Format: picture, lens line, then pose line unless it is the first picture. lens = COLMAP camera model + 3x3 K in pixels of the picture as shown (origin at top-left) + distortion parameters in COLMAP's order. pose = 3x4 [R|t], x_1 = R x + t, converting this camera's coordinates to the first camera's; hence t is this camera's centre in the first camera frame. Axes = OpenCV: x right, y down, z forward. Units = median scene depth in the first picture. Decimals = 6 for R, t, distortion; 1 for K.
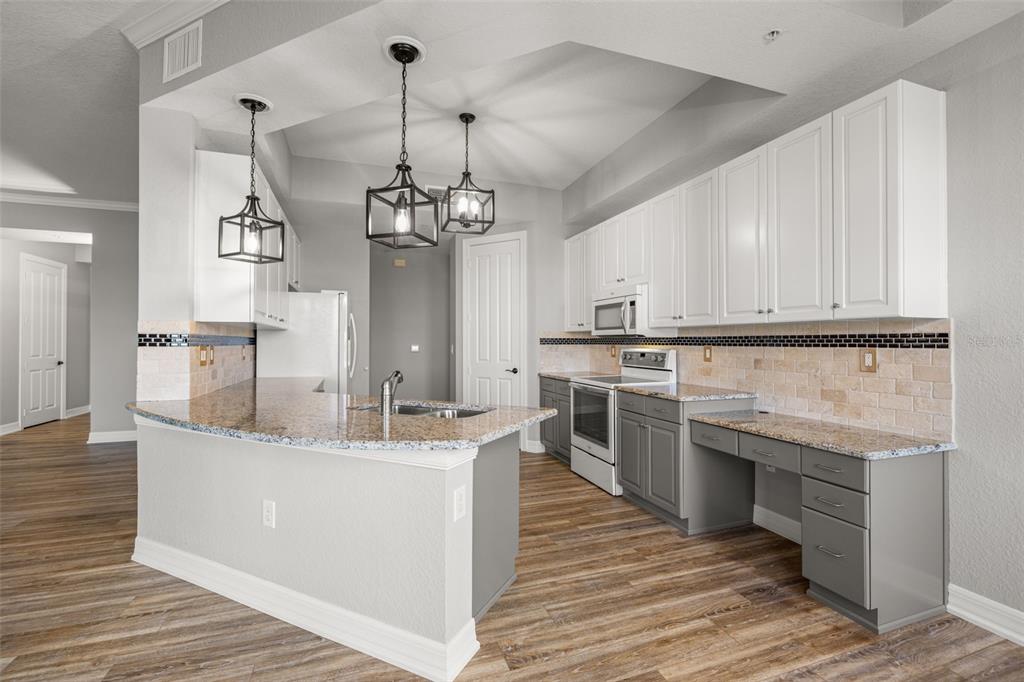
lens RADIAL K [[449.6, 0, 512.0], [0, 449.6, 341.0], [0, 0, 1]] dist [-0.006989, 0.000081]
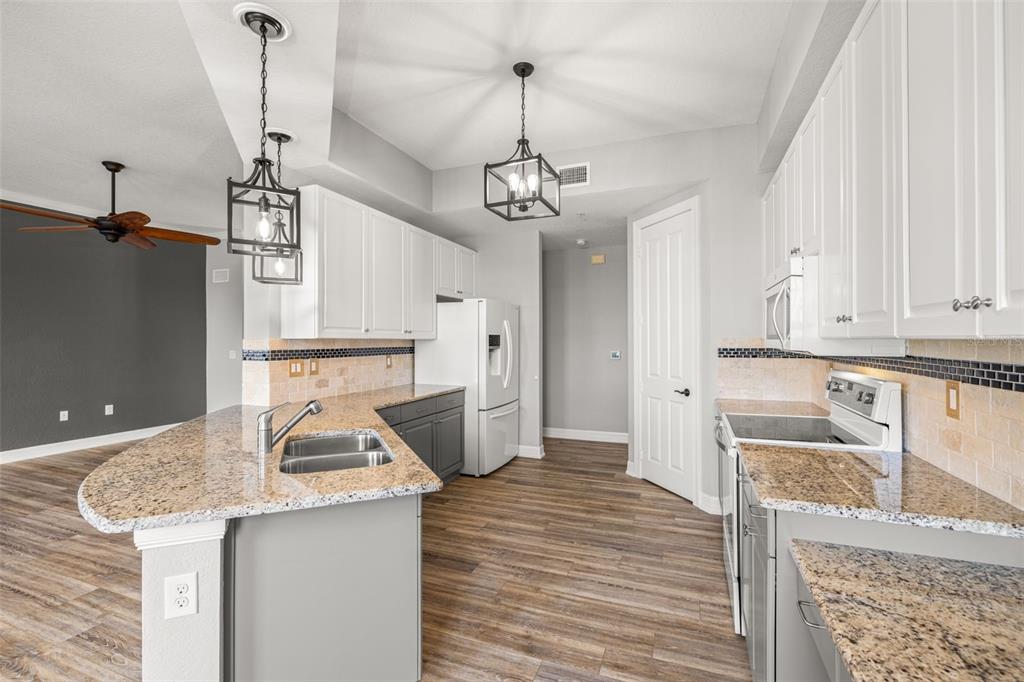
lens RADIAL K [[449.6, 0, 512.0], [0, 449.6, 341.0], [0, 0, 1]] dist [-0.006989, 0.000081]
pose [[0.759631, -0.000435, -0.650354, 0.360880], [0.004394, 0.999980, 0.004463, -0.029001], [0.650339, -0.006248, 0.759618, 0.367022]]
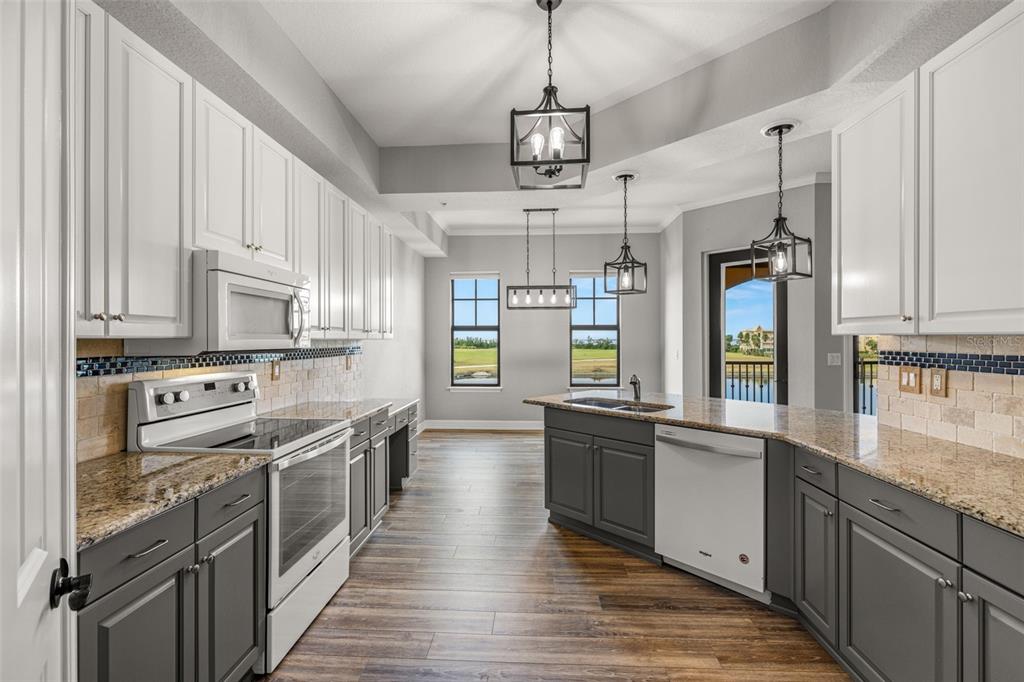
lens RADIAL K [[446.3, 0, 512.0], [0, 446.3, 341.0], [0, 0, 1]] dist [-0.039344, 0.000008]
pose [[-0.924508, 0.001511, 0.381159, -0.260815], [0.001353, 0.999999, -0.000684, -0.024295], [-0.381160, -0.000117, -0.924509, 1.463222]]
